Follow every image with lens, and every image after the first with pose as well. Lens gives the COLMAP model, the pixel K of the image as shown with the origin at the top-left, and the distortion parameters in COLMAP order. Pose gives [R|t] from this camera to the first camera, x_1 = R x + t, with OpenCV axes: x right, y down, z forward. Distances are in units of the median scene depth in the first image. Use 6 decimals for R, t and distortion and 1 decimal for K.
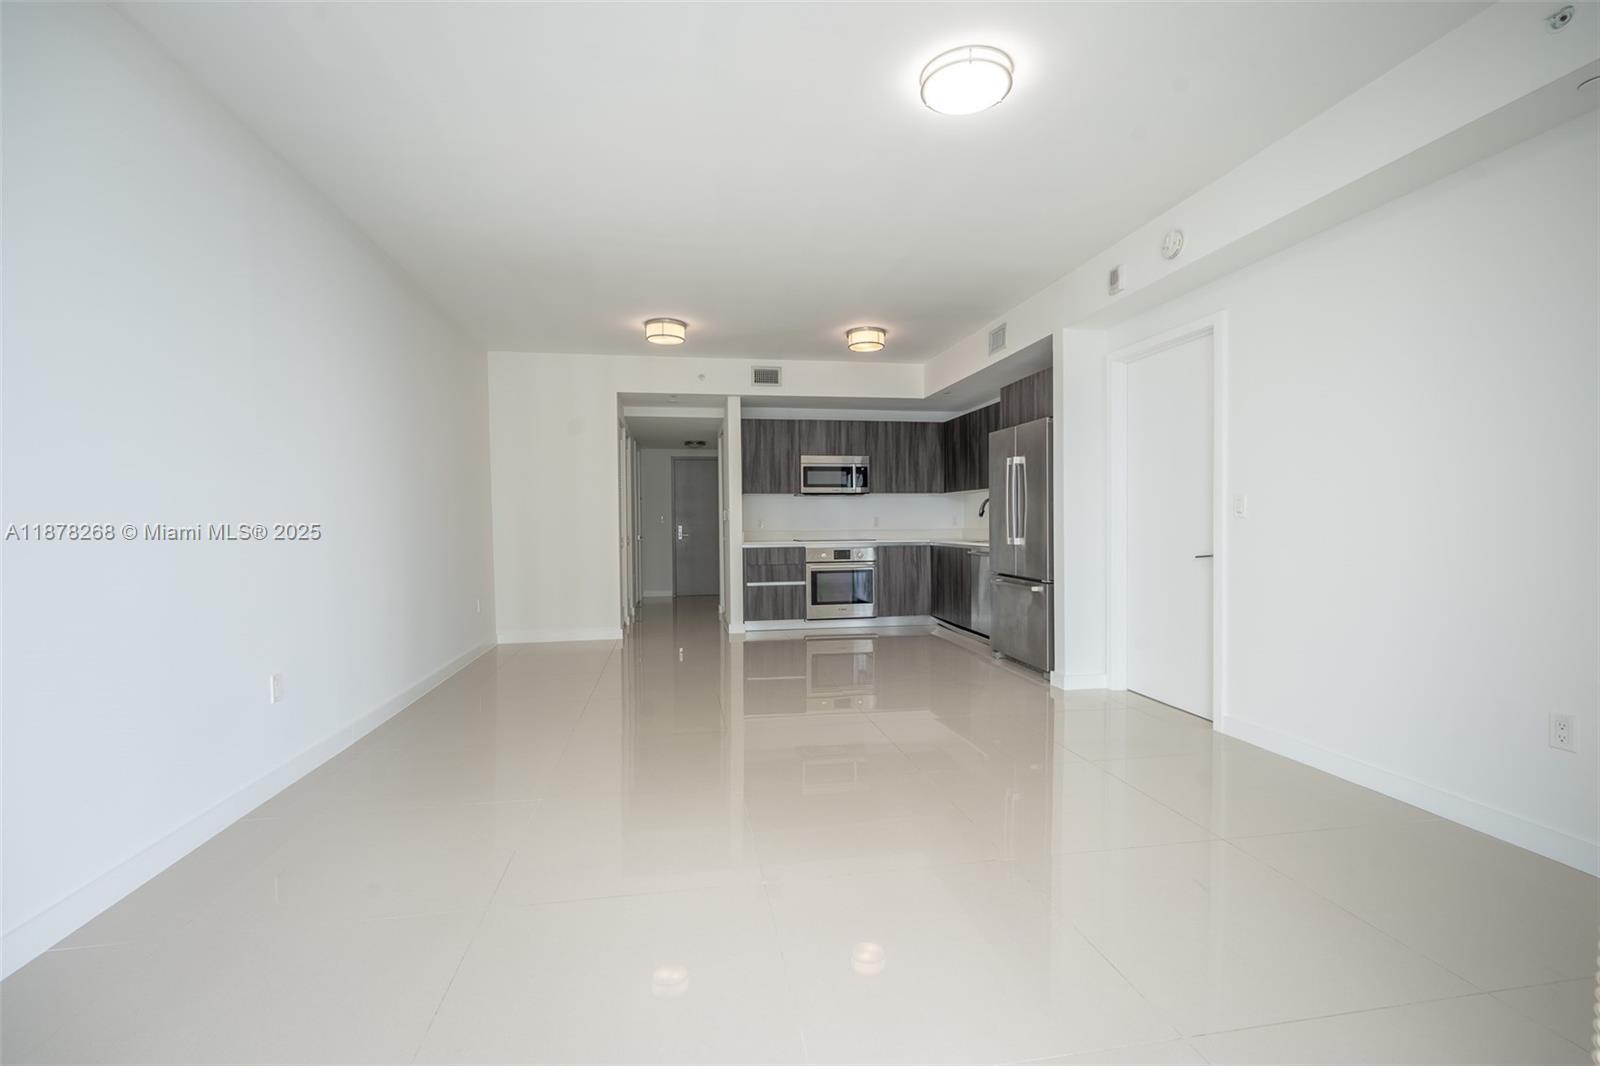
lens RADIAL K [[702.9, 0, 799.2], [0, 702.9, 528.5], [0, 0, 1]] dist [0.003283, -0.000791]
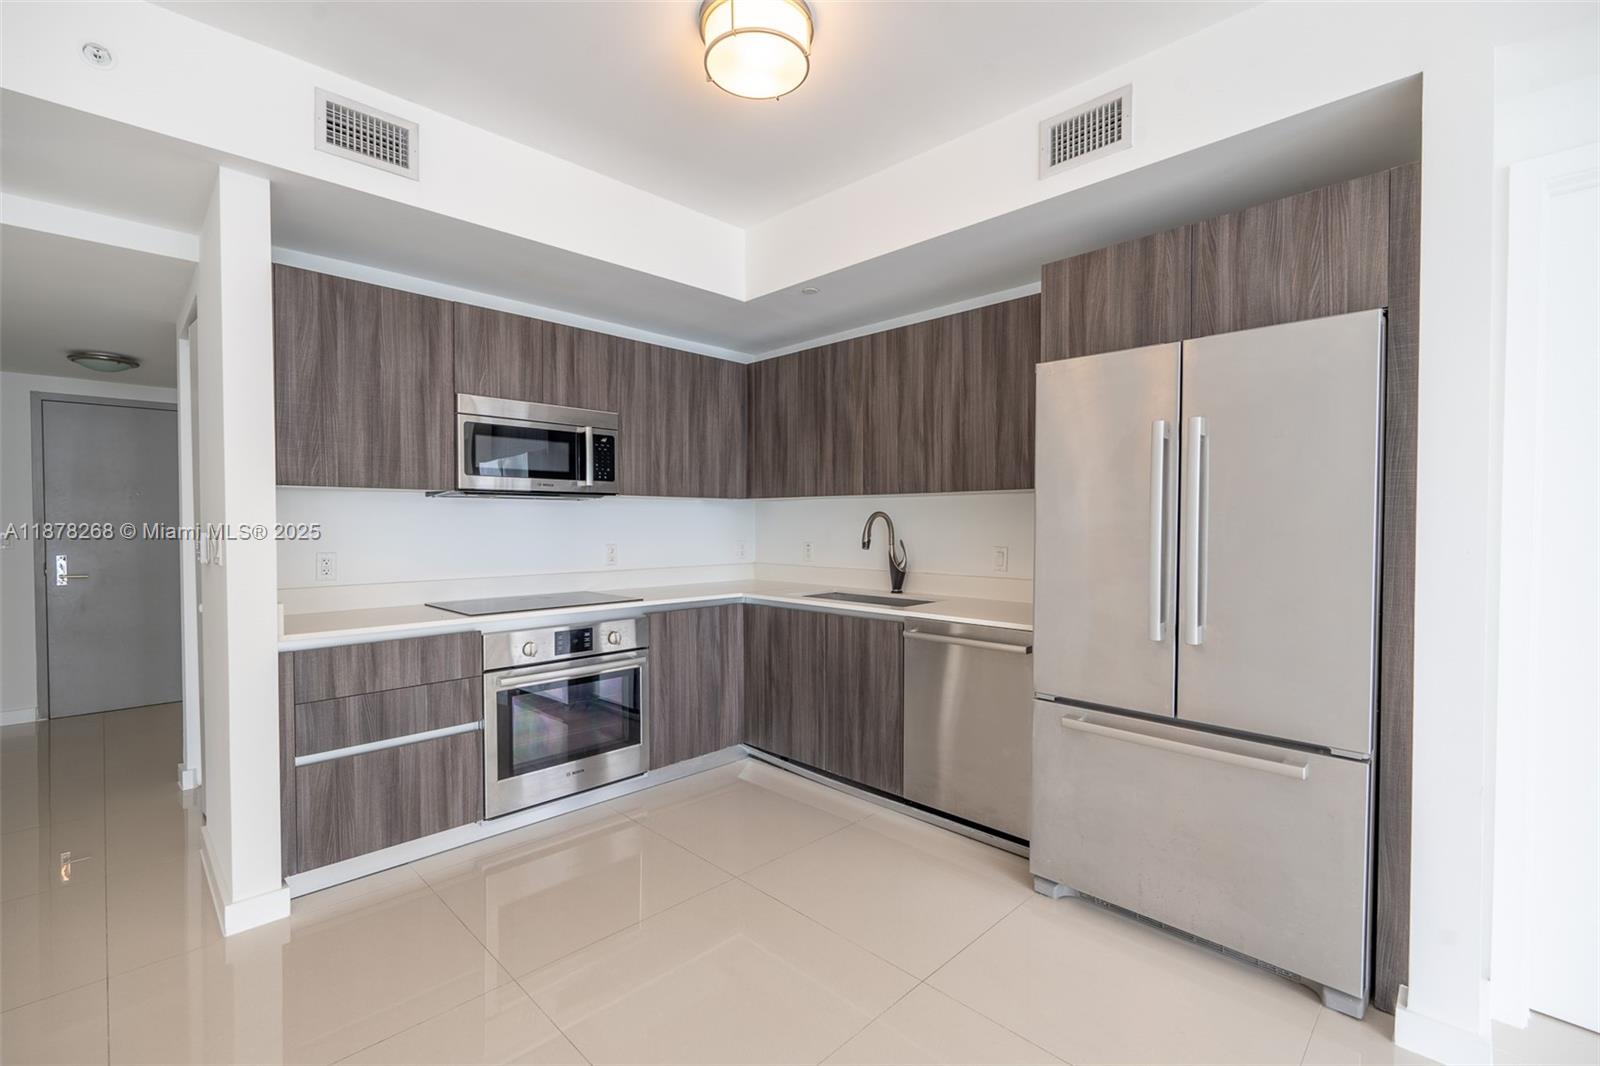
lens RADIAL K [[702.9, 0, 798.1], [0, 702.9, 534.7], [0, 0, 1]] dist [0.003283, -0.000791]
pose [[0.821947, -0.001798, 0.569561, -0.065559], [-0.000062, 0.999995, 0.003247, -0.026582], [-0.569564, -0.002704, 0.821943, 0.572006]]
